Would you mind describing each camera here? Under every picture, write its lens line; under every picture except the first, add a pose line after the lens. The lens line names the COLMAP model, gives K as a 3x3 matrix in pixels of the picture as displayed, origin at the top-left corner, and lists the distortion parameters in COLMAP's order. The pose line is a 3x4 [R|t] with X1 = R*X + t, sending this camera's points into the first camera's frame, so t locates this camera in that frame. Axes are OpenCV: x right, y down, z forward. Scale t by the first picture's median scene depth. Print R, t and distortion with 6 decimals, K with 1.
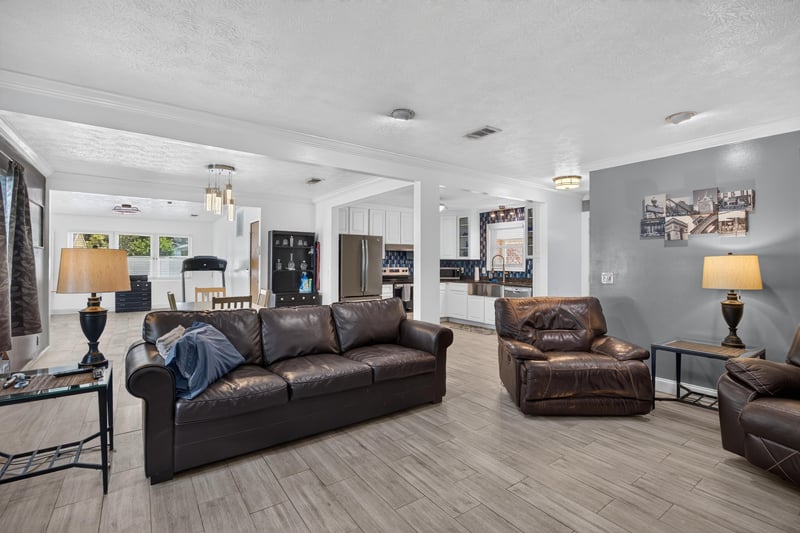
lens RADIAL K [[367.2, 0, 399.3], [0, 367.2, 259.7], [0, 0, 1]] dist [-0.023413, 0.006330]
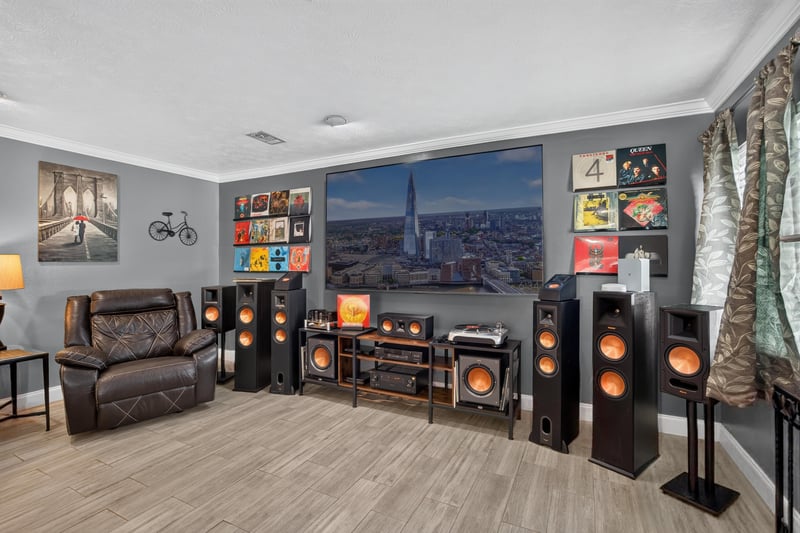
lens RADIAL K [[367.2, 0, 400.0], [0, 367.2, 258.6], [0, 0, 1]] dist [-0.023413, 0.006330]
pose [[-0.460978, 0.009852, 0.887357, -0.147921], [-0.002043, 0.999924, -0.012163, 0.002847], [-0.887409, -0.007420, -0.460922, 0.183435]]
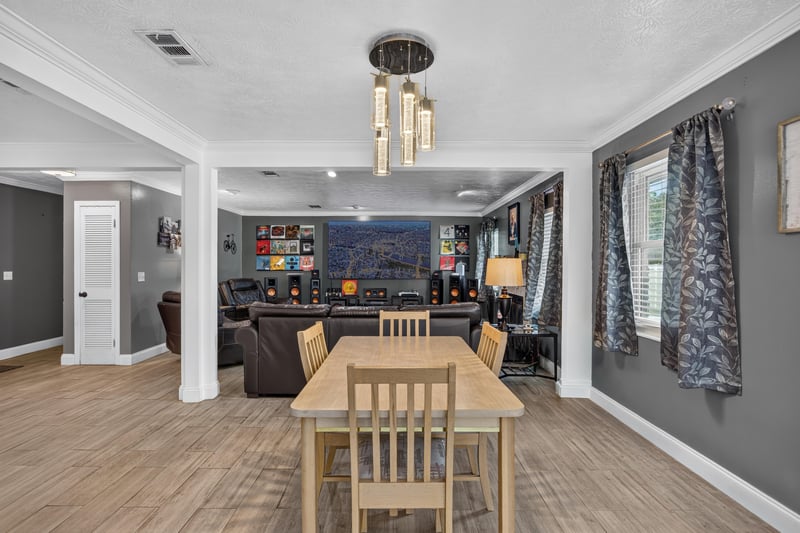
lens RADIAL K [[389.7, 0, 402.2], [0, 389.7, 265.4], [0, 0, 1]] dist [-0.025836, 0.009792]
pose [[-0.811154, -0.003525, 0.584822, -0.437246], [-0.008199, 0.999952, -0.005345, 0.006741], [-0.584775, -0.009131, -0.811144, 0.777772]]
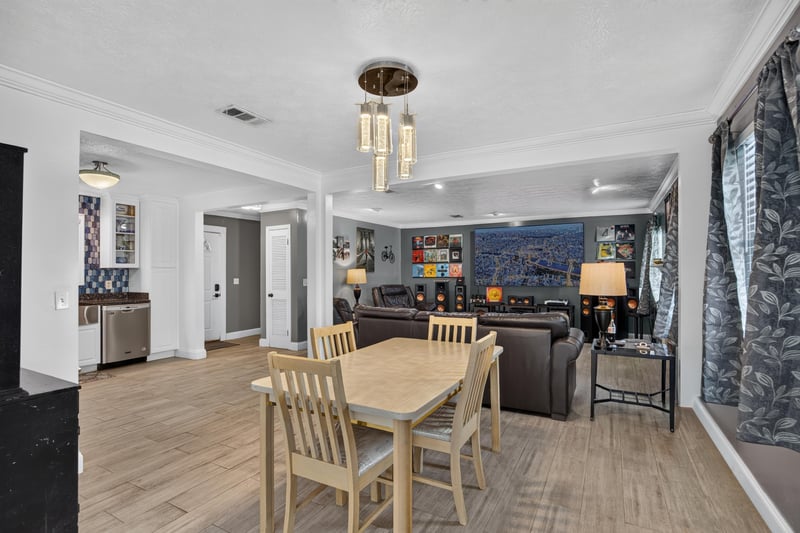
lens RADIAL K [[389.7, 0, 403.4], [0, 389.7, 266.8], [0, 0, 1]] dist [-0.025836, 0.009792]
pose [[-0.425504, 0.014258, 0.904844, -0.546591], [-0.003191, 0.999846, -0.017256, 0.006207], [-0.904951, -0.010230, -0.425393, 0.675619]]
